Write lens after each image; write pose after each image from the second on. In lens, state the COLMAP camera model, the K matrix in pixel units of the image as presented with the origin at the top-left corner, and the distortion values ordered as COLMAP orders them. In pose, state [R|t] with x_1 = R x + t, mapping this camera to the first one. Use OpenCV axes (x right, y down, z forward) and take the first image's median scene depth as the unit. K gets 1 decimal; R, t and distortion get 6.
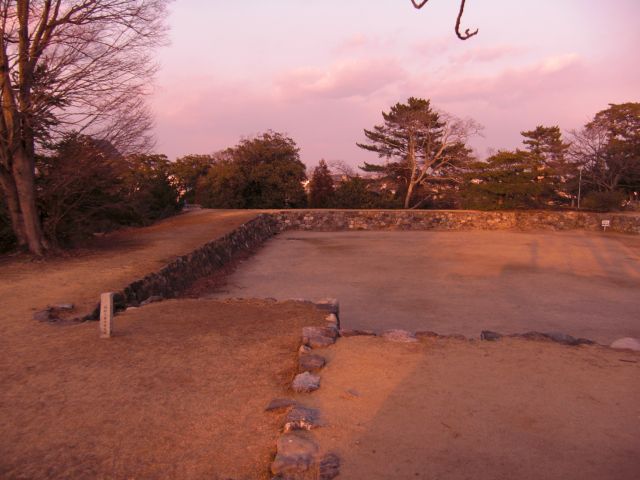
lens RADIAL K [[518.5, 0, 320.4], [0, 518.5, 240.0], [0, 0, 1]] dist [0.005295, 0.004461]
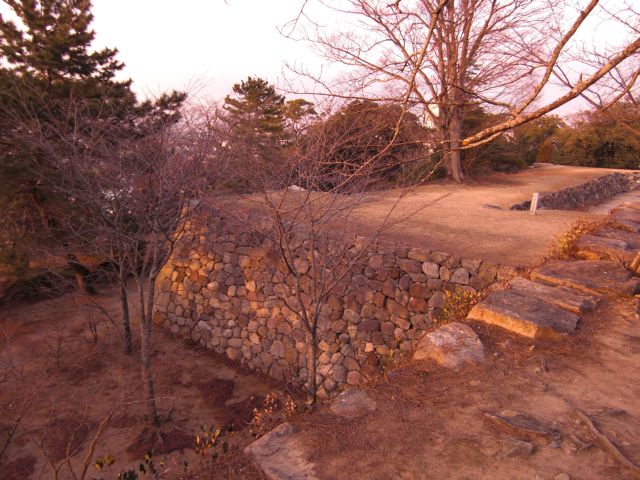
lens RADIAL K [[518.5, 0, 319.8], [0, 518.5, 241.6], [0, 0, 1]] dist [0.005295, 0.004461]
pose [[0.819339, 0.154315, -0.552150, 0.008404], [-0.108316, 0.987415, 0.115232, 0.034211], [0.562984, -0.034607, 0.825743, -0.264954]]
